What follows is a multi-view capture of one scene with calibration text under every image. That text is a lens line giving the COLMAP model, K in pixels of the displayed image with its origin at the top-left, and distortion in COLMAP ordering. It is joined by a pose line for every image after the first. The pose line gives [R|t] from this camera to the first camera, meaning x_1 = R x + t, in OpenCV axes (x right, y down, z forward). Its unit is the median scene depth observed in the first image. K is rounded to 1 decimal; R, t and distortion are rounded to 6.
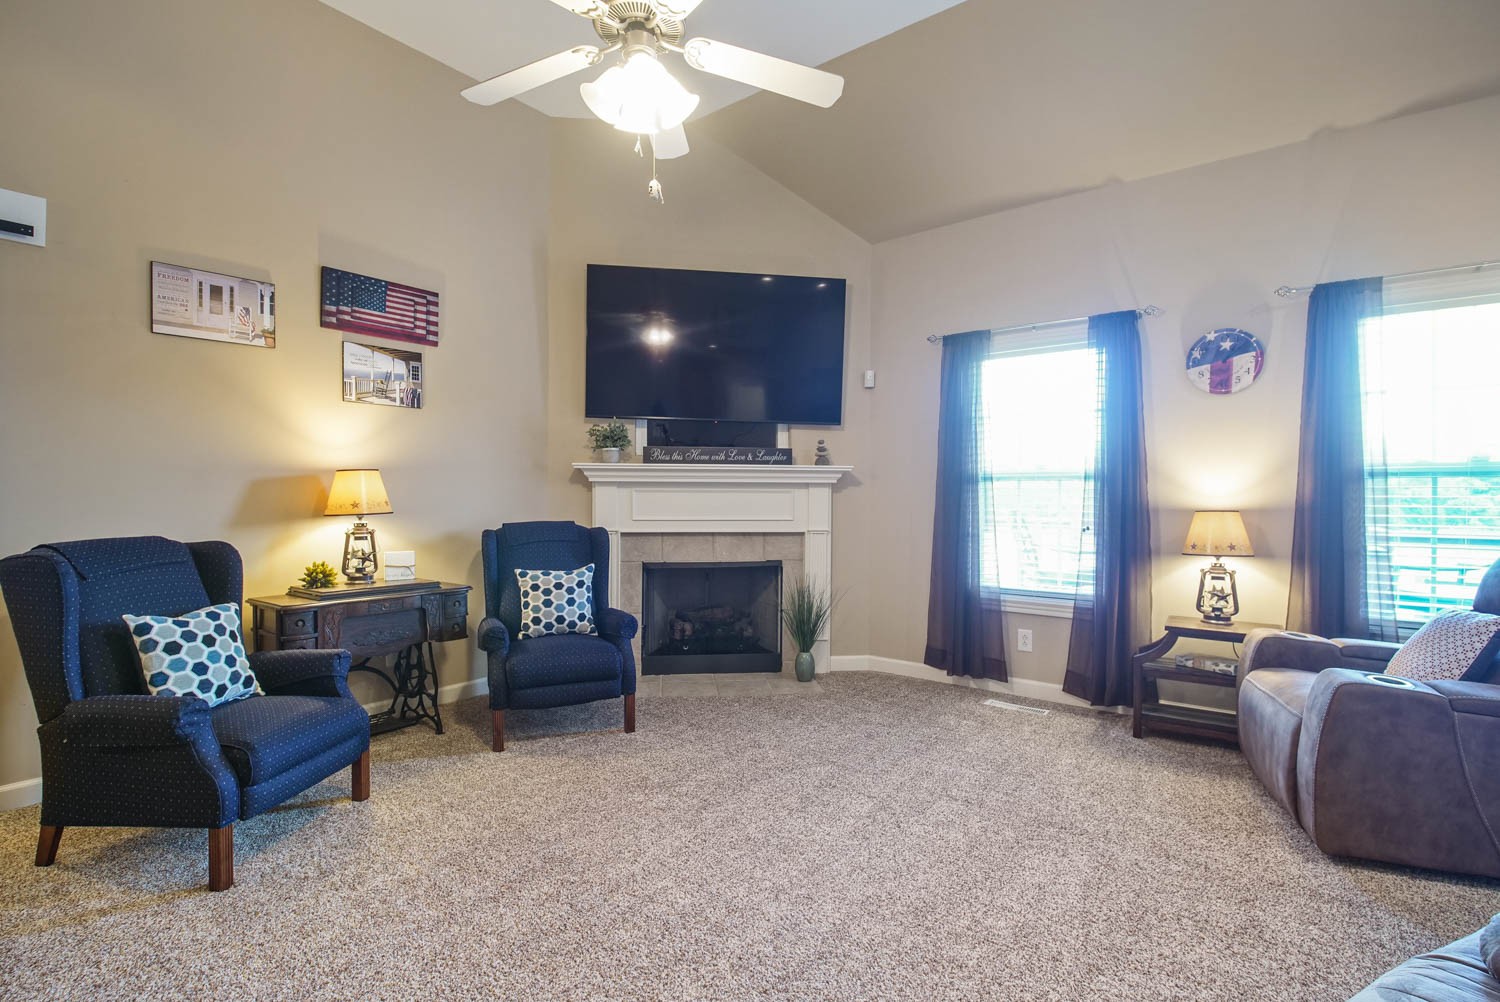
lens RADIAL K [[688.0, 0, 755.2], [0, 688.0, 492.9], [0, 0, 1]] dist [-0.012046, -0.003577]
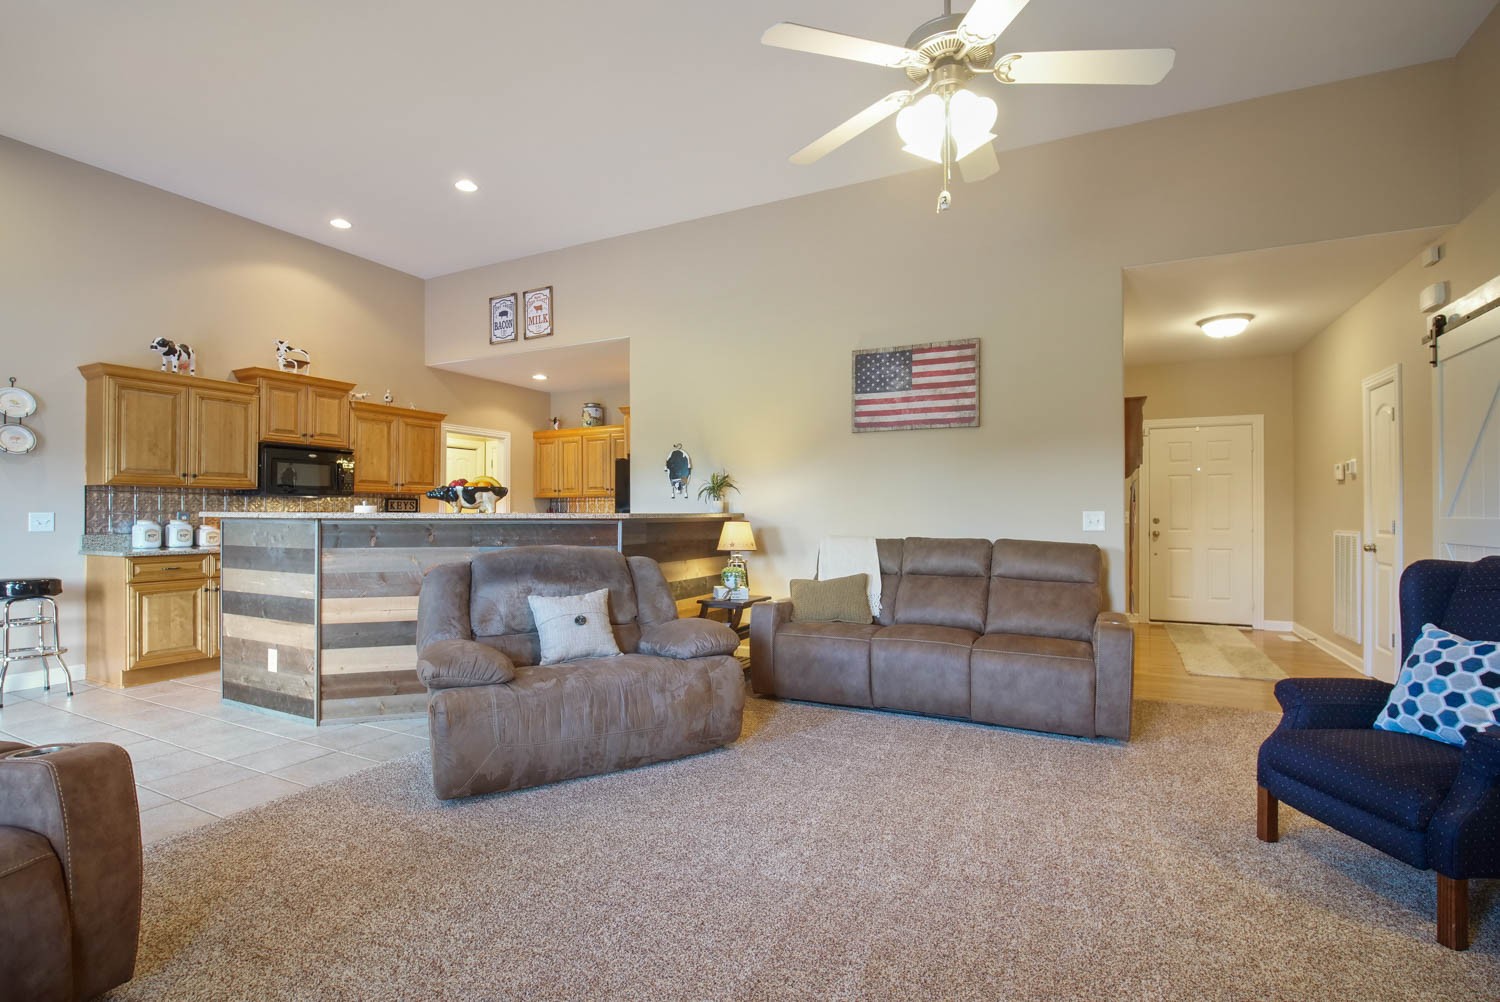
lens RADIAL K [[688.0, 0, 747.4], [0, 688.0, 512.6], [0, 0, 1]] dist [-0.012046, -0.003577]
pose [[-0.981969, -0.003670, -0.189005, 0.173380], [-0.002586, 0.999979, -0.005986, 0.010261], [0.189023, -0.005390, -0.981958, 1.046171]]
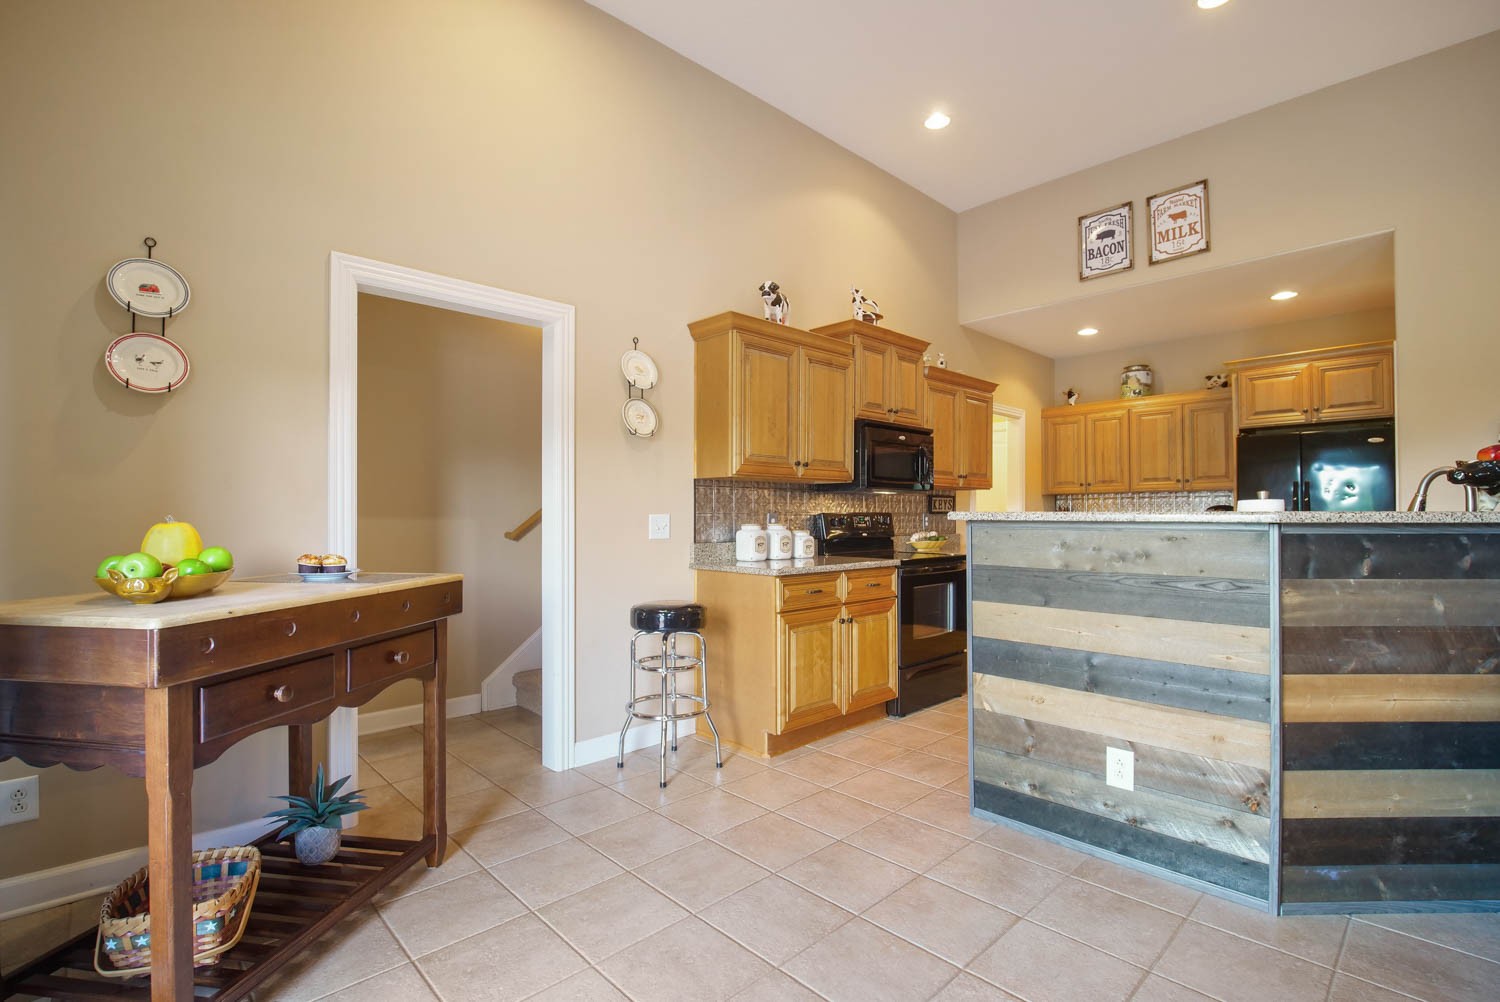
lens RADIAL K [[688.0, 0, 751.4], [0, 688.0, 511.9], [0, 0, 1]] dist [-0.012046, -0.003577]
pose [[-0.988872, 0.001110, 0.148763, 0.903324], [-0.000289, 0.999956, -0.009386, 0.011248], [-0.148767, -0.009325, -0.988828, 0.541649]]
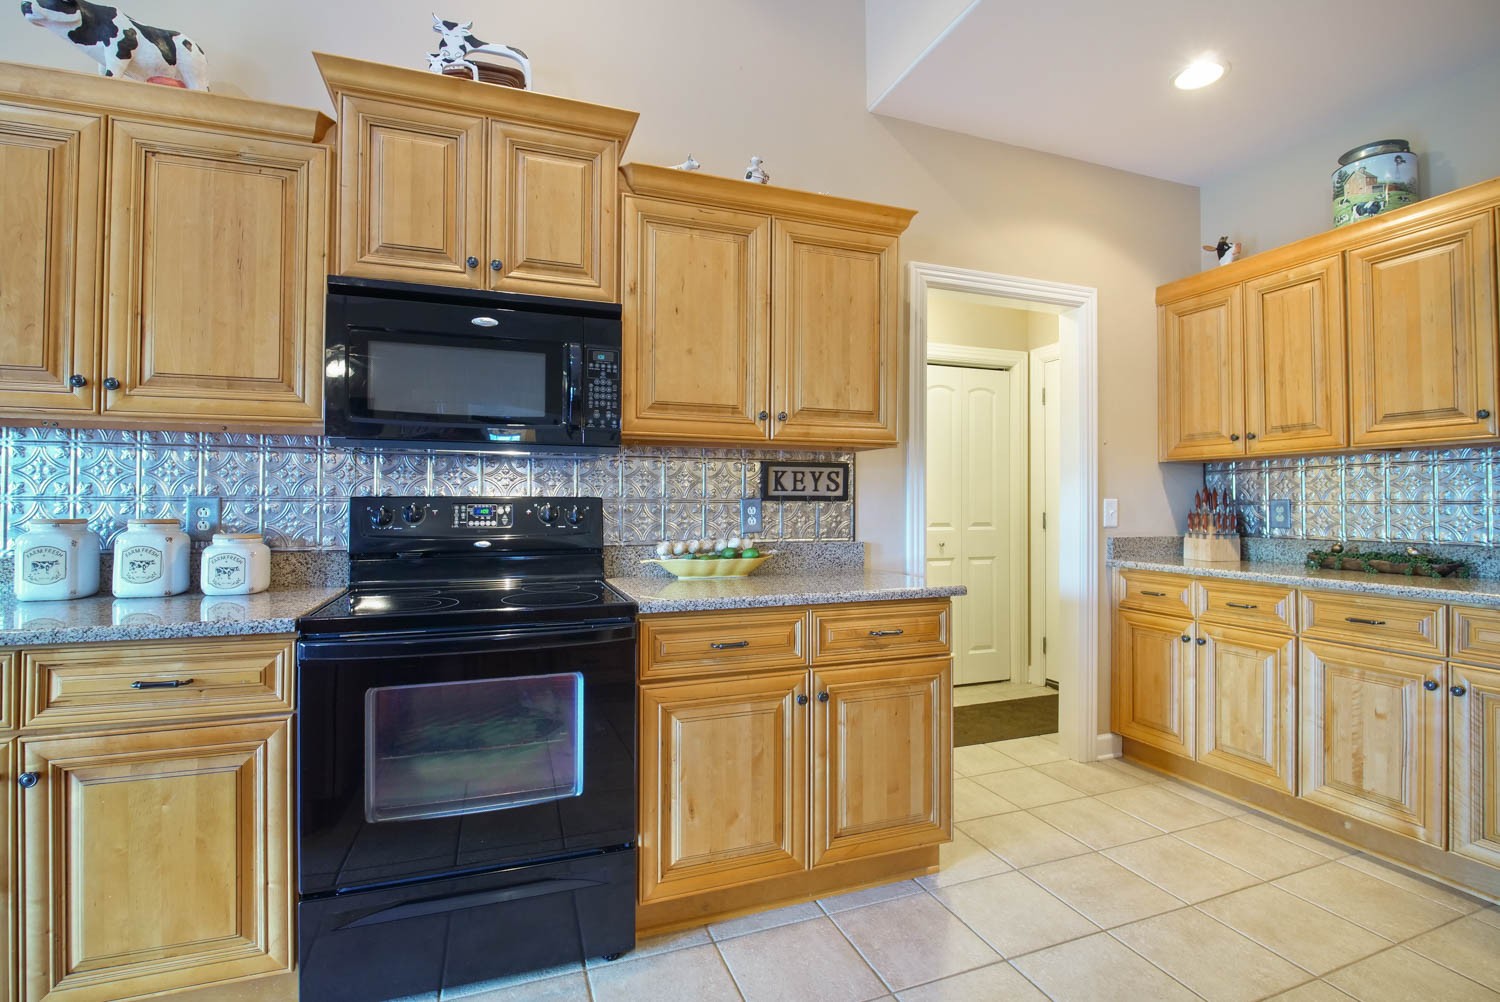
lens RADIAL K [[688.0, 0, 753.6], [0, 688.0, 492.1], [0, 0, 1]] dist [-0.012046, -0.003577]
pose [[-0.848905, 0.004490, 0.528527, 0.413351], [-0.005907, 0.999821, -0.017982, 0.006189], [-0.528513, -0.018387, -0.848726, -0.301340]]
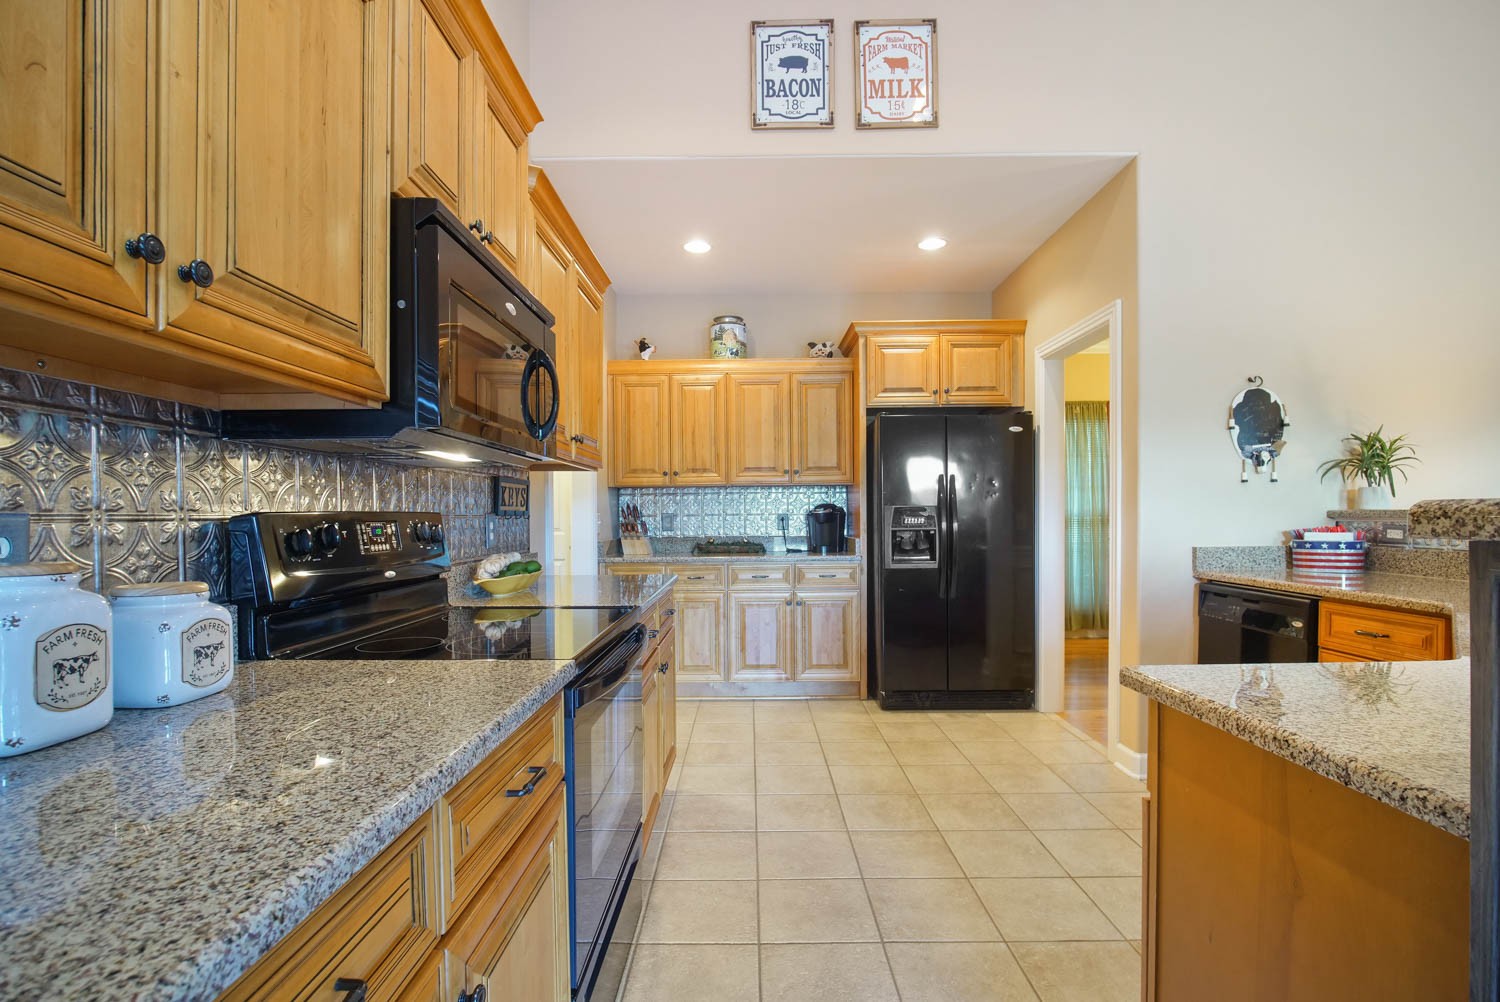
lens RADIAL K [[688.0, 0, 736.9], [0, 688.0, 525.7], [0, 0, 1]] dist [-0.012046, -0.003577]
pose [[-0.803871, 0.012651, -0.594669, 0.964718], [0.006982, 0.999906, 0.011833, 0.006200], [0.594762, 0.005360, -0.803884, -0.192979]]
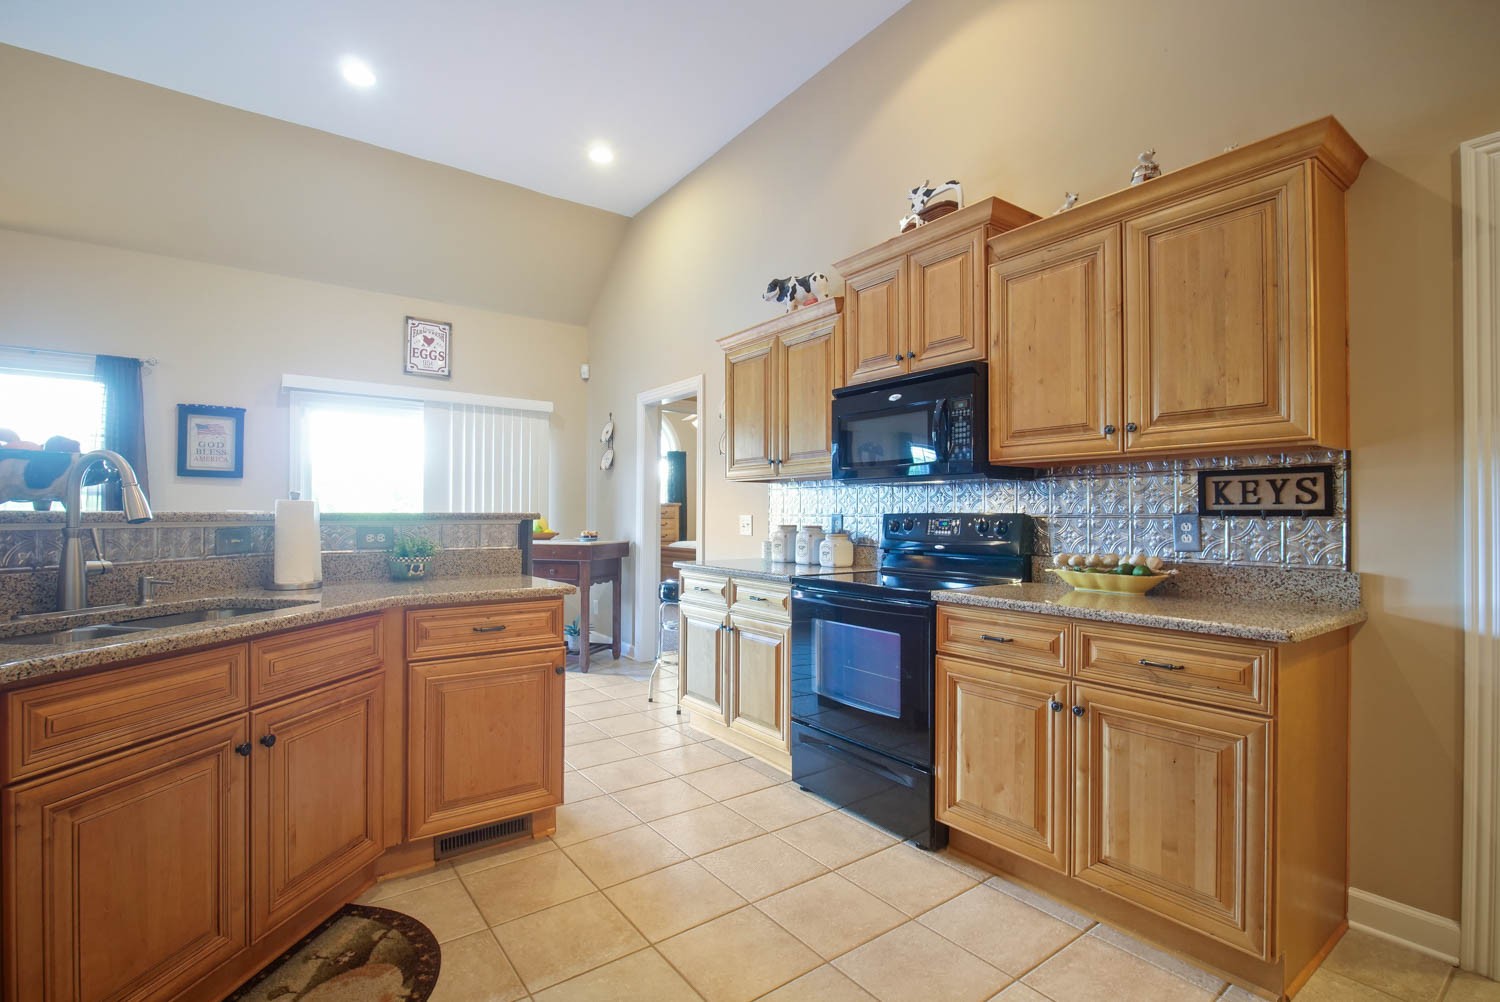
lens RADIAL K [[688.0, 0, 739.7], [0, 688.0, 506.4], [0, 0, 1]] dist [-0.012046, -0.003577]
pose [[0.283251, 0.012849, 0.958960, 0.085406], [-0.008061, 0.999907, -0.011017, 0.003927], [-0.959012, -0.004610, 0.283328, -0.655934]]
